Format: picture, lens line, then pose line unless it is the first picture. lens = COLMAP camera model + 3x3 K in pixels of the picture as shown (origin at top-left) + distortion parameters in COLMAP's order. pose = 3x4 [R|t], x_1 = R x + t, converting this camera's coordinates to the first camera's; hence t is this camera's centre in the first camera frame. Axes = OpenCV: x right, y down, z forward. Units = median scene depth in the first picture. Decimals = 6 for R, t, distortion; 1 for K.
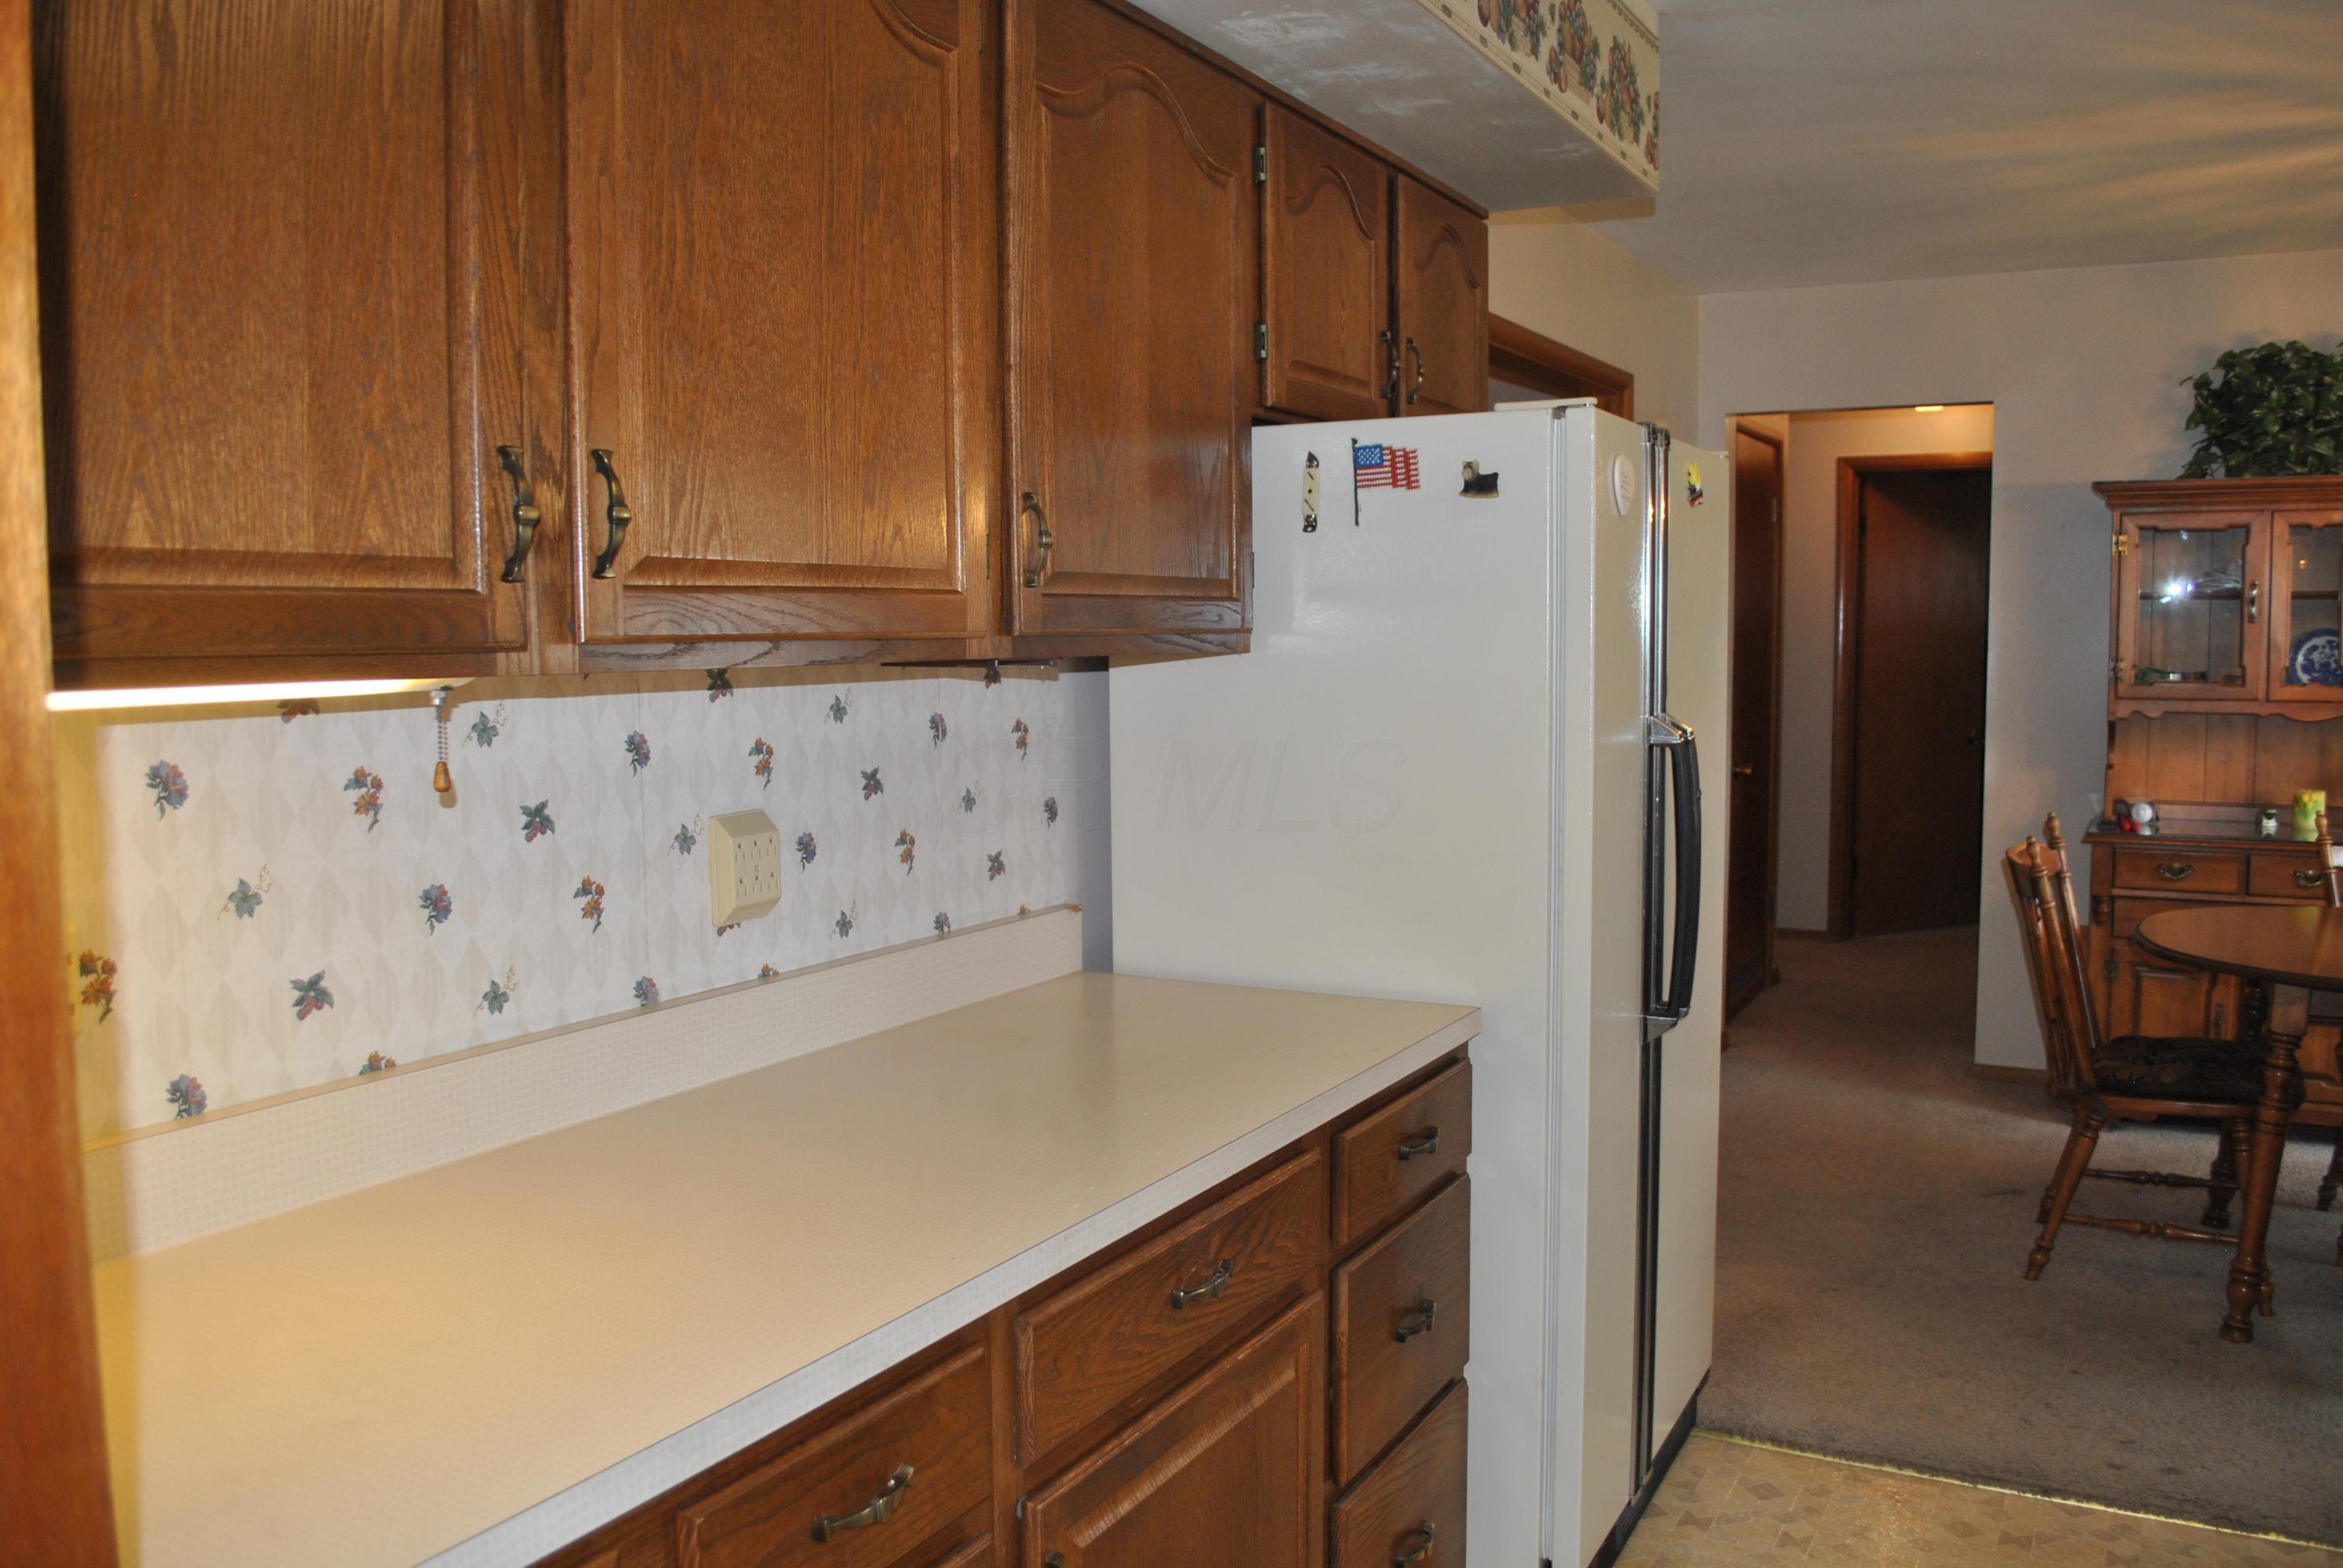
lens RADIAL K [[1850.1, 0, 1170.7], [0, 1850.1, 779.4], [0, 0, 1]] dist [-0.082928, 0.007739]
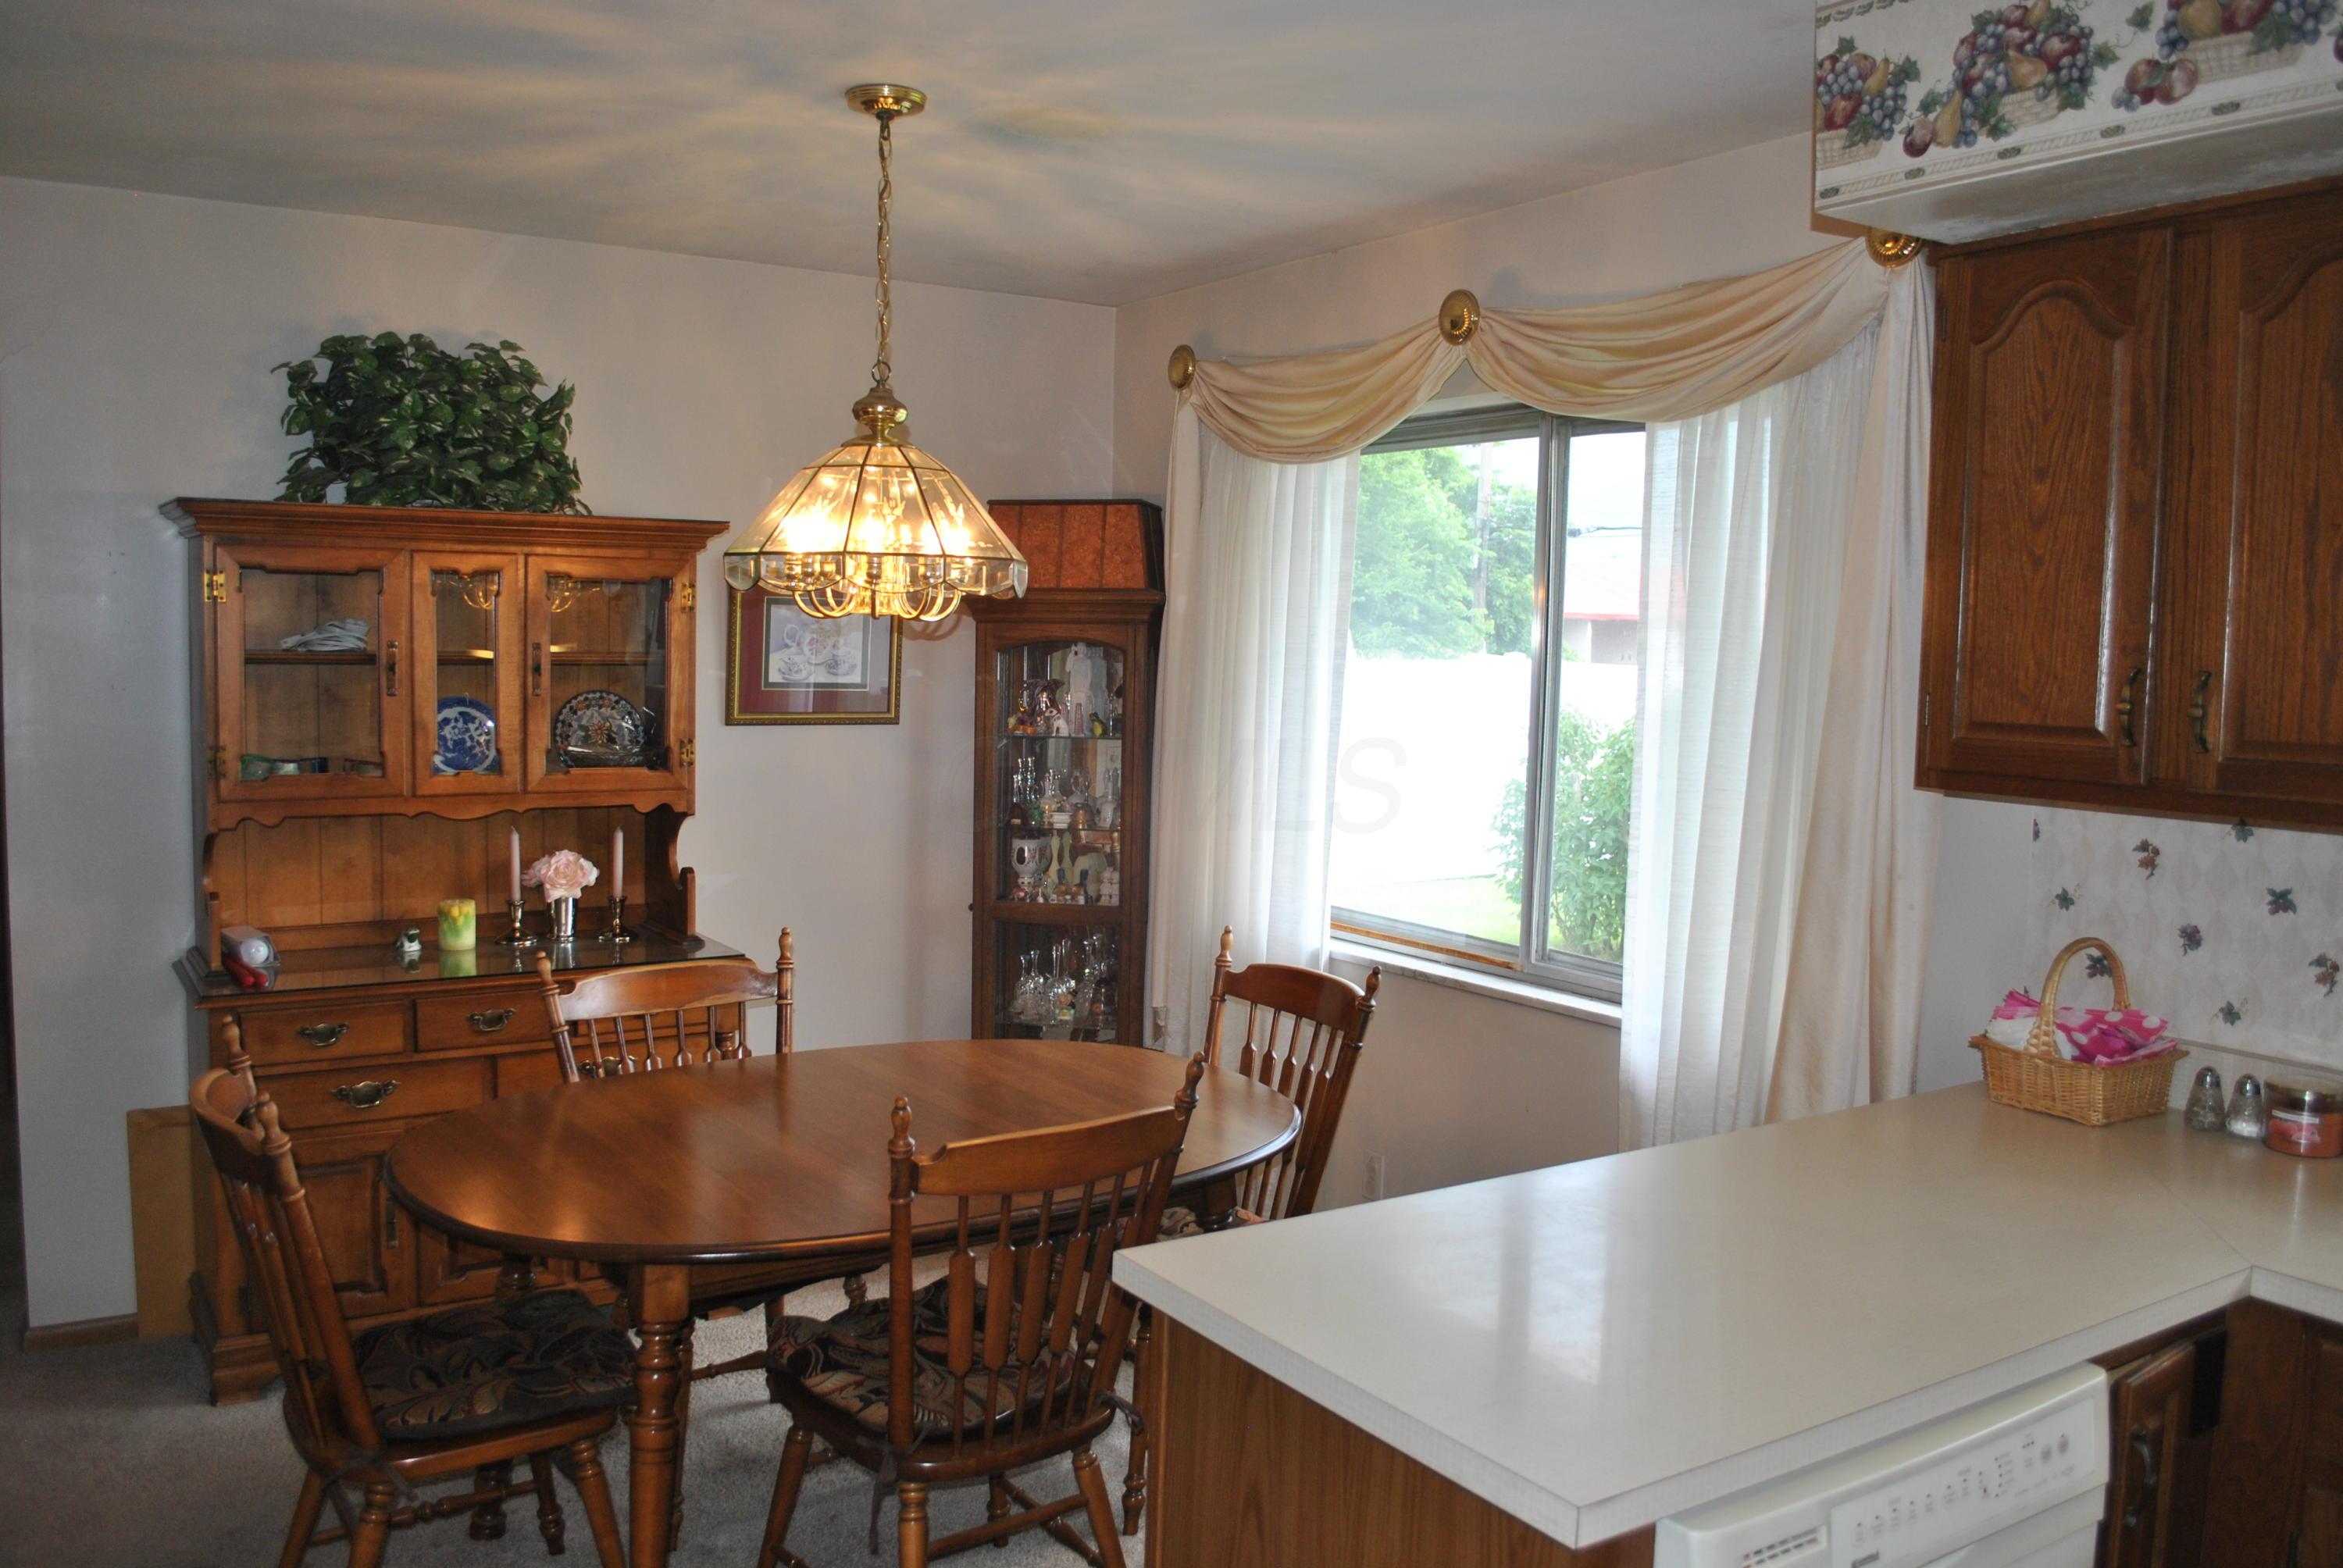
lens RADIAL K [[1850.1, 0, 1168.7], [0, 1850.1, 776.8], [0, 0, 1]] dist [-0.082928, 0.007739]
pose [[0.457891, -0.051767, 0.887500, 0.061122], [0.049185, 0.998249, 0.032850, -0.061030], [-0.887647, 0.028610, 0.459635, 0.344279]]
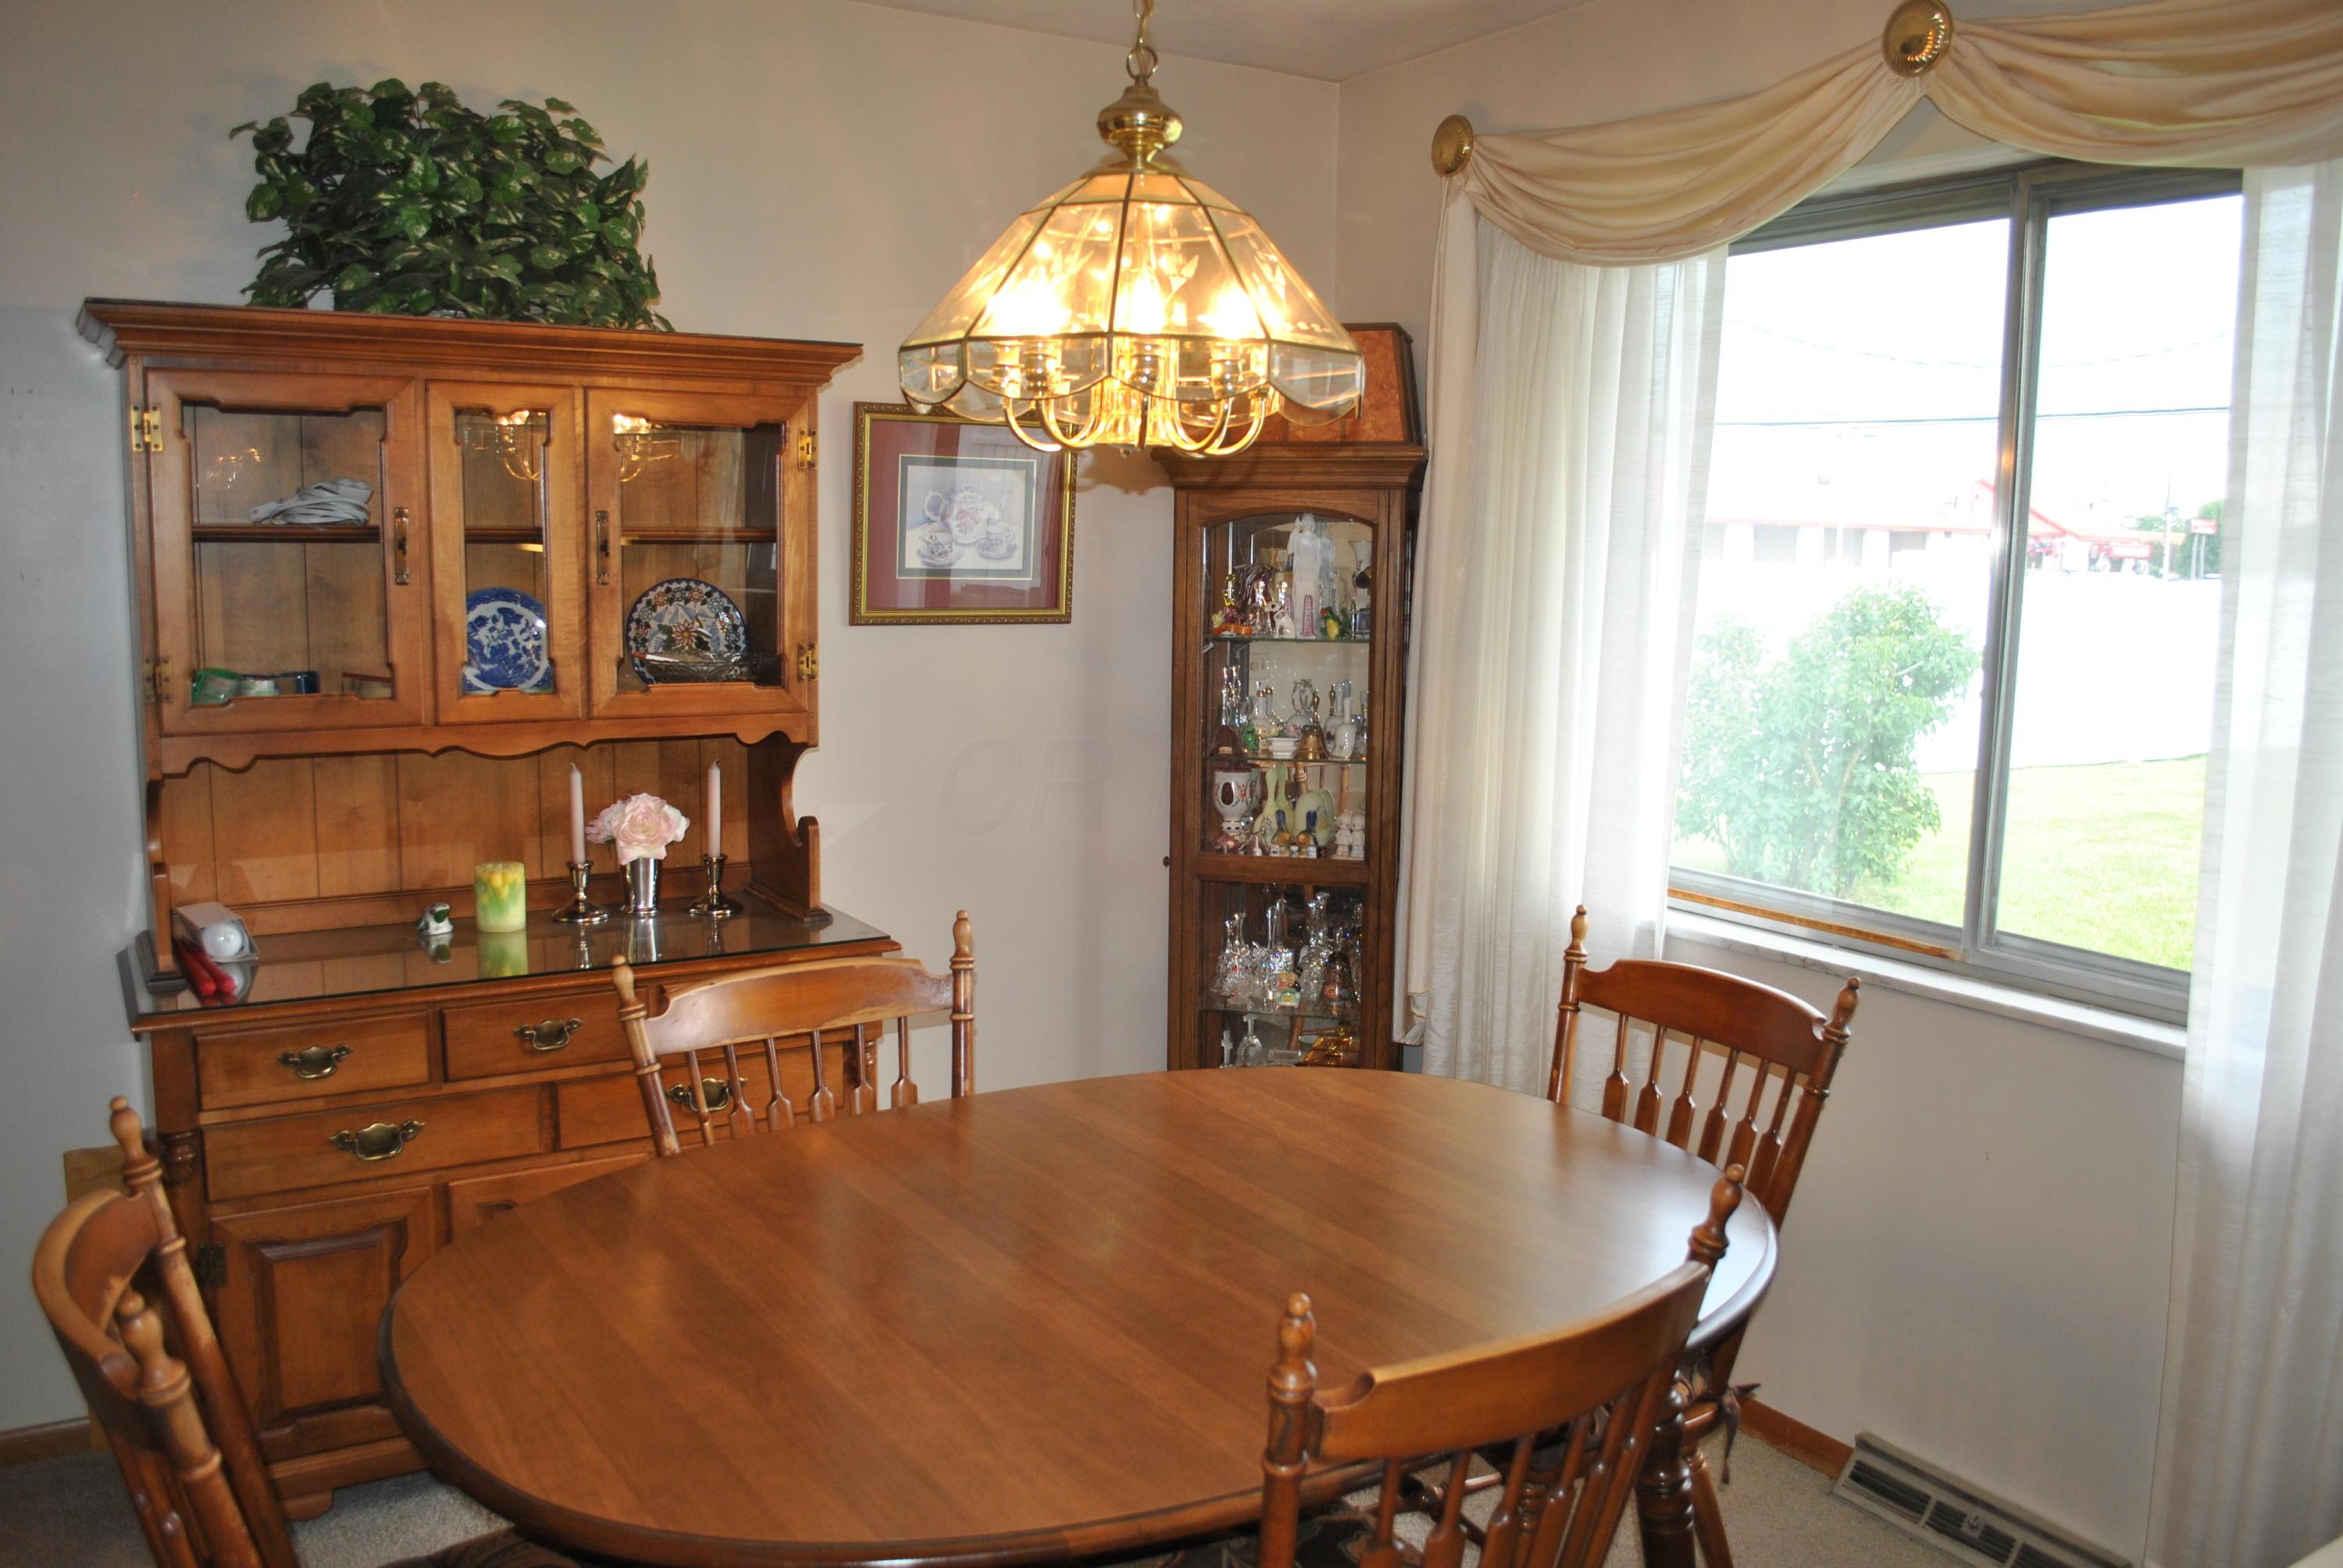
lens RADIAL K [[1850.1, 0, 1166.8], [0, 1850.1, 778.7], [0, 0, 1]] dist [-0.082928, 0.007739]
pose [[0.484094, -0.098322, 0.869474, 0.223473], [0.052796, 0.995139, 0.083138, -0.061348], [-0.873422, 0.005659, 0.486932, 0.519215]]
